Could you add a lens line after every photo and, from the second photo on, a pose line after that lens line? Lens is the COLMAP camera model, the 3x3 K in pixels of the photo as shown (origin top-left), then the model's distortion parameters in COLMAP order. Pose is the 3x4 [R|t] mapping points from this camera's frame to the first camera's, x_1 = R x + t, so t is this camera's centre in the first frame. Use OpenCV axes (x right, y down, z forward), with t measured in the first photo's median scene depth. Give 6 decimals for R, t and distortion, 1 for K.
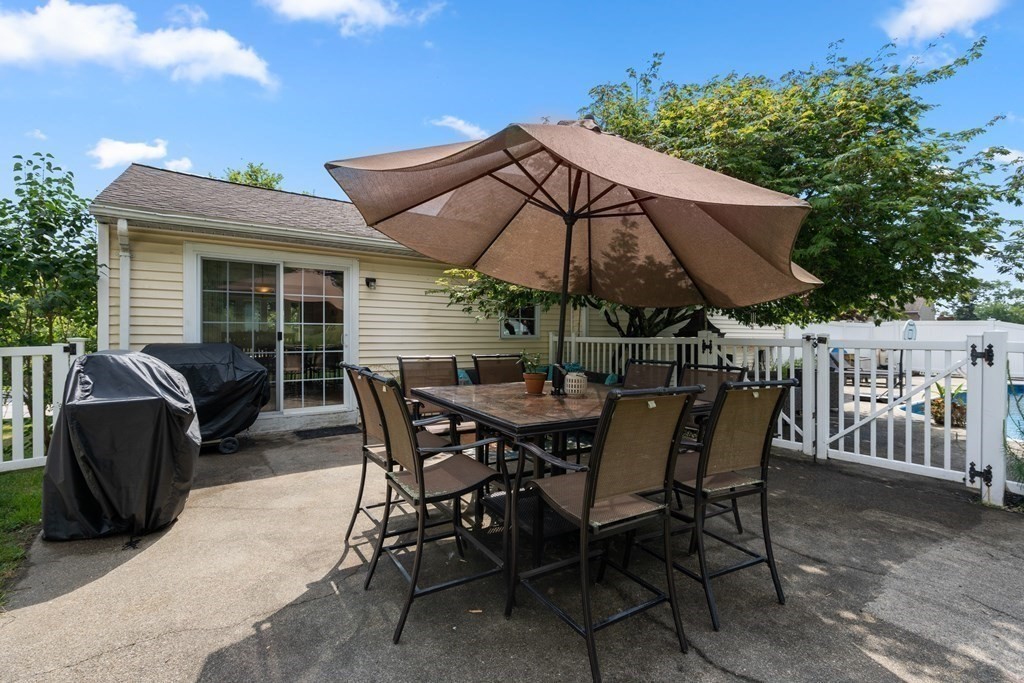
lens RADIAL K [[458.5, 0, 509.1], [0, 458.5, 338.7], [0, 0, 1]] dist [-0.005426, -0.000384]
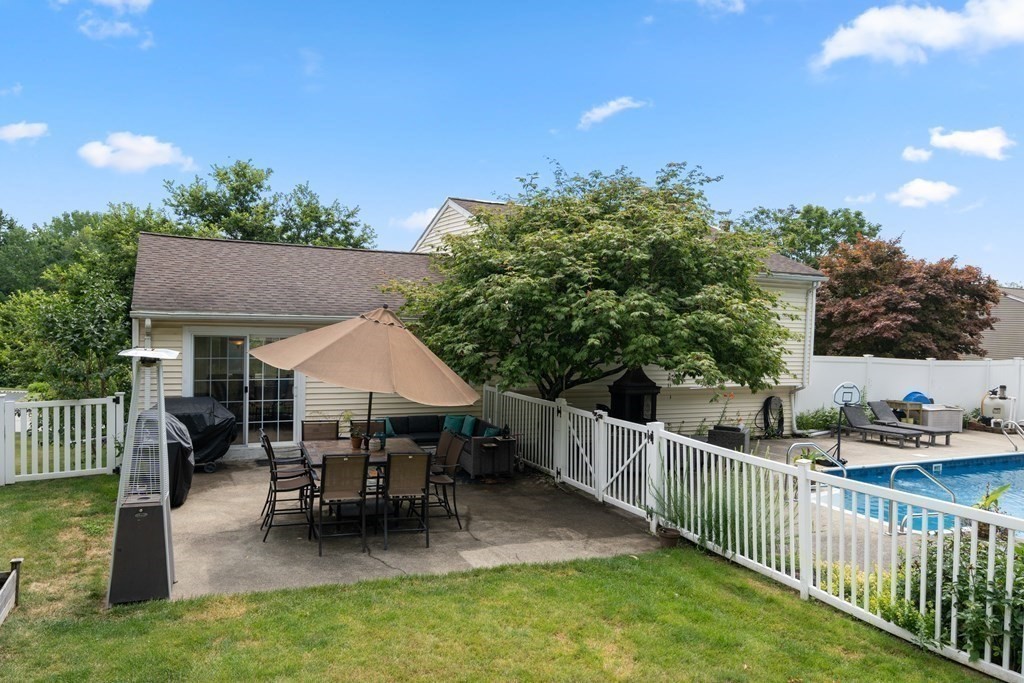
lens RADIAL K [[736.5, 0, 511.7], [0, 736.5, 342.8], [0, 0, 1]] dist [0.005375, 0.001999]
pose [[0.985343, 0.028106, -0.168255, 0.823999], [-0.023416, 0.999282, 0.029791, -0.293489], [0.168971, -0.025415, 0.985293, -1.310266]]
